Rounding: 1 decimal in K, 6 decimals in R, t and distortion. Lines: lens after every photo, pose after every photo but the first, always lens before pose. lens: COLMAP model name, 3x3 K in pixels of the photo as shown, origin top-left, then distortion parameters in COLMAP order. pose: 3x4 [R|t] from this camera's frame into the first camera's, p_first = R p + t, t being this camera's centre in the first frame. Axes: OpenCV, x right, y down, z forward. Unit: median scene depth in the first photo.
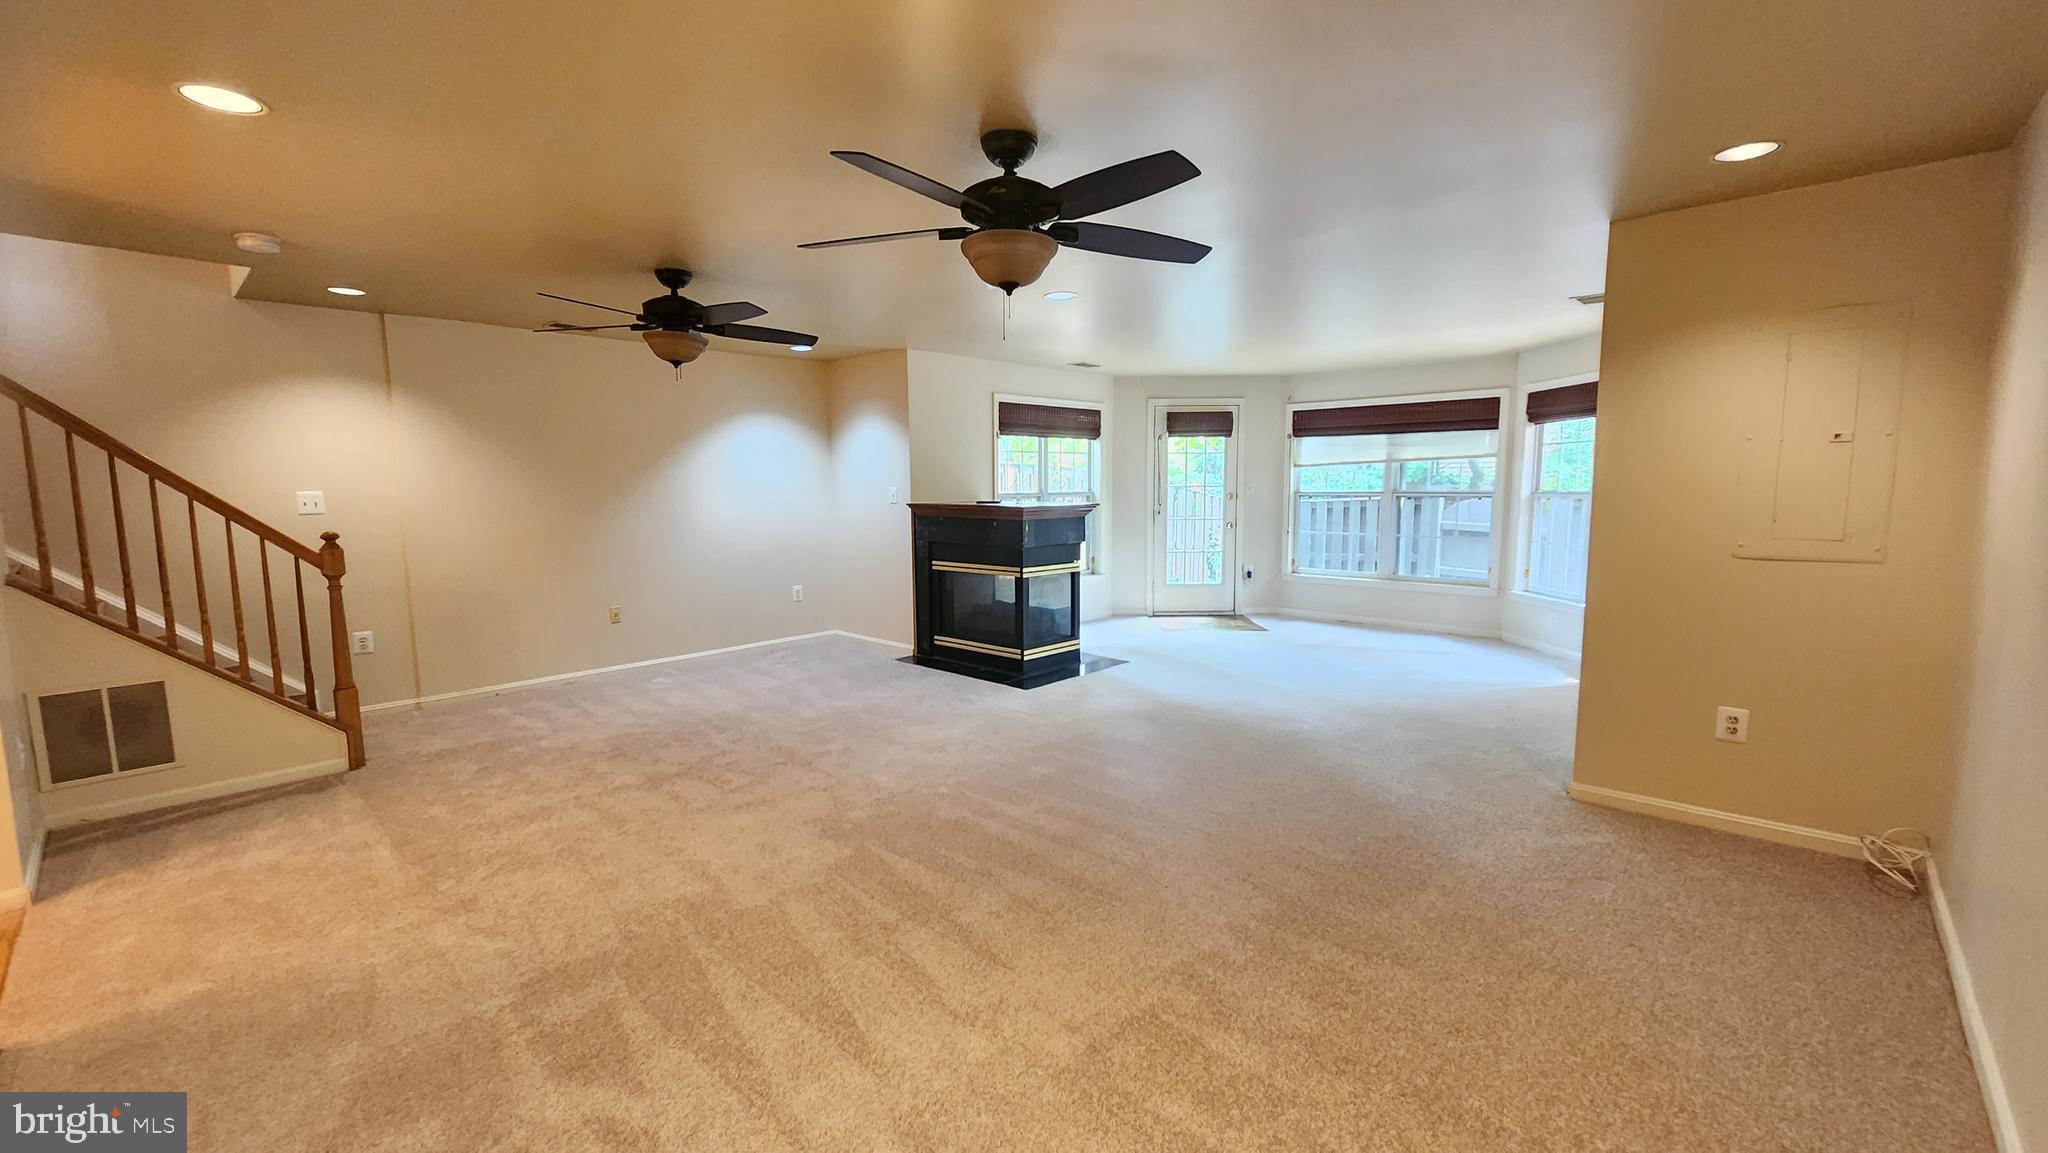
lens RADIAL K [[818.3, 0, 1016.4], [0, 818.3, 577.7], [0, 0, 1]] dist [-0.000786, -0.000064]
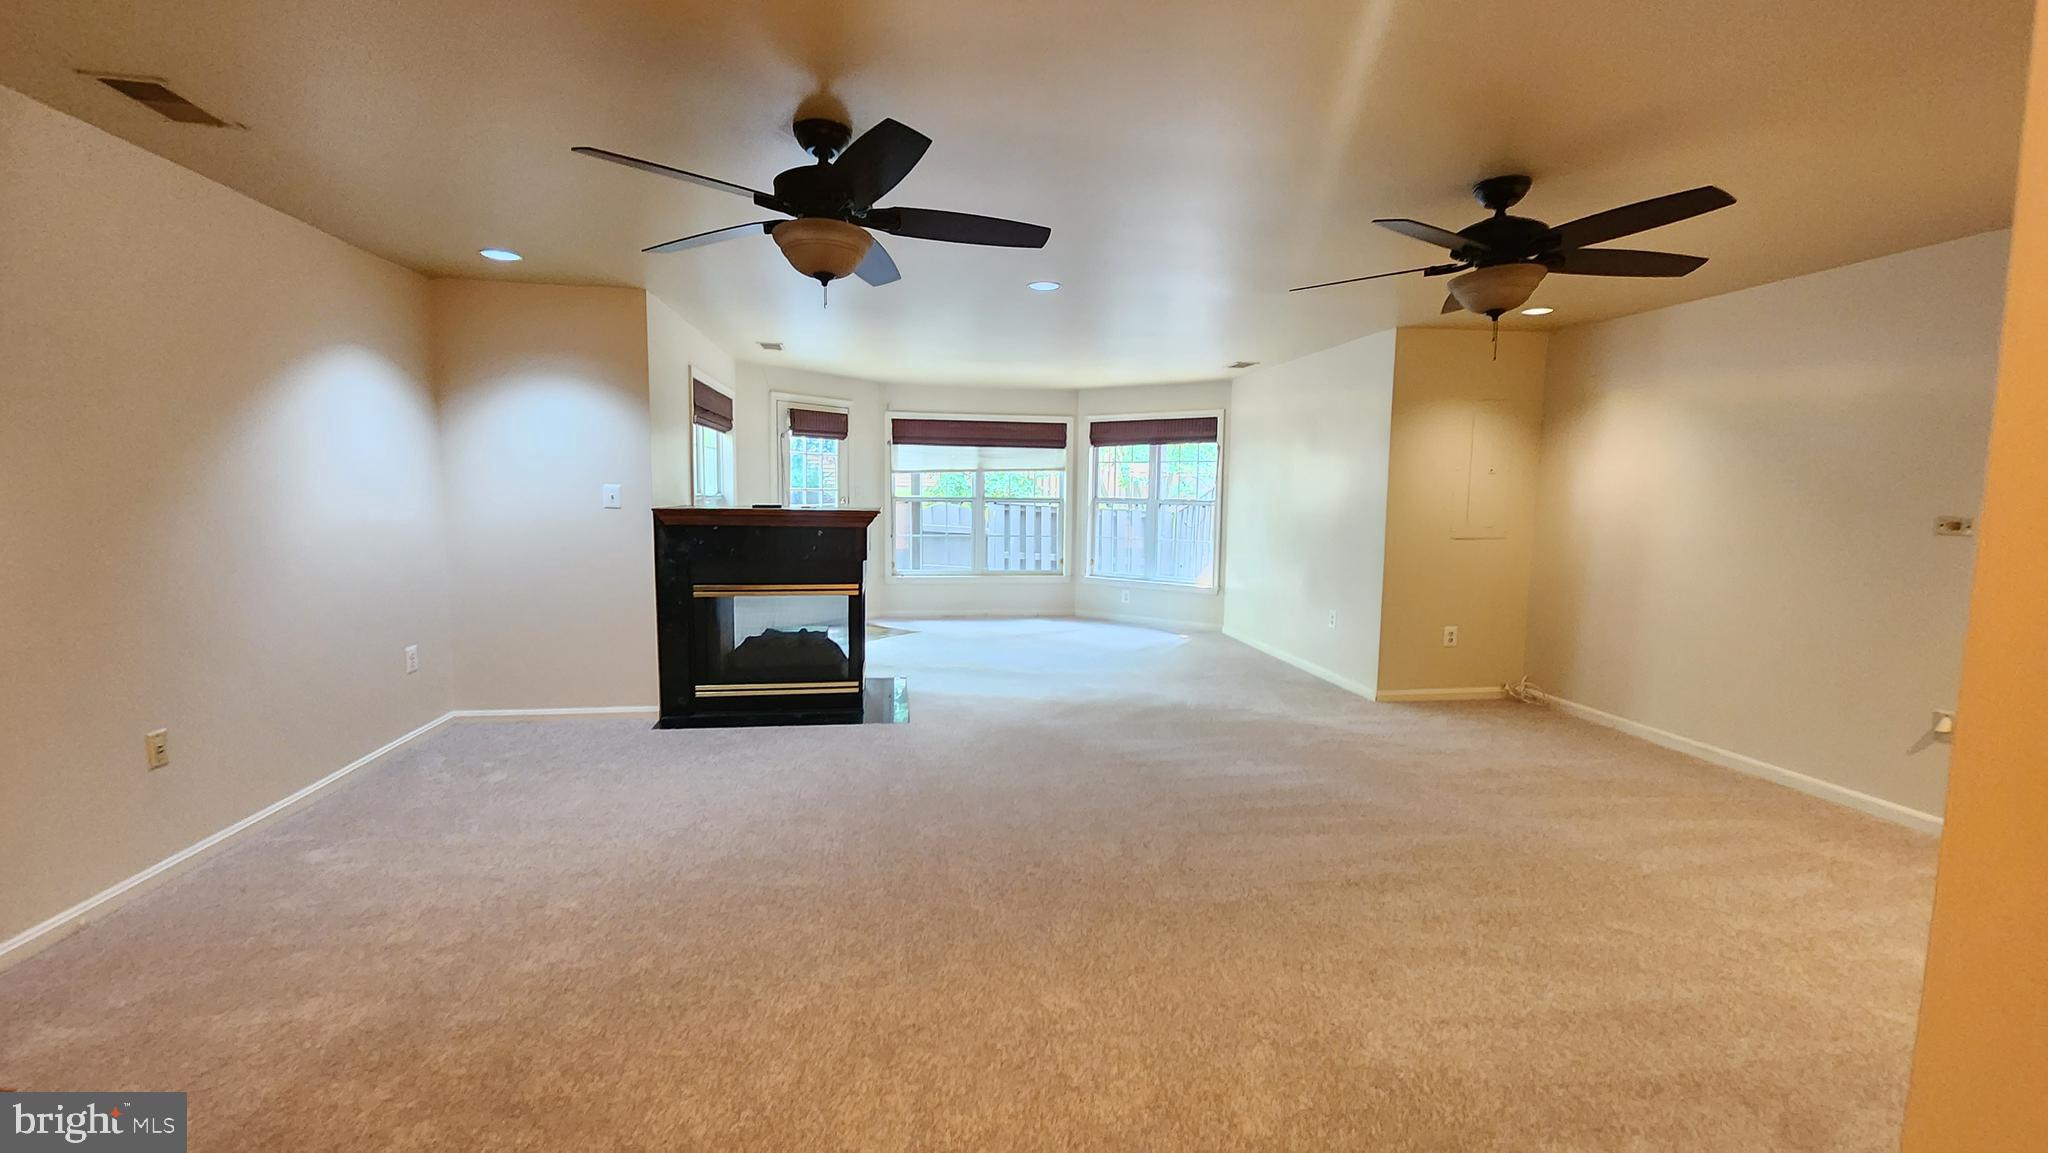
lens RADIAL K [[818.3, 0, 1016.4], [0, 818.3, 577.7], [0, 0, 1]] dist [-0.000786, -0.000064]
pose [[0.629399, -0.066564, 0.774226, -0.451723], [0.072358, 0.997016, 0.026896, -0.024251], [-0.773706, 0.039093, 0.632338, 0.281215]]
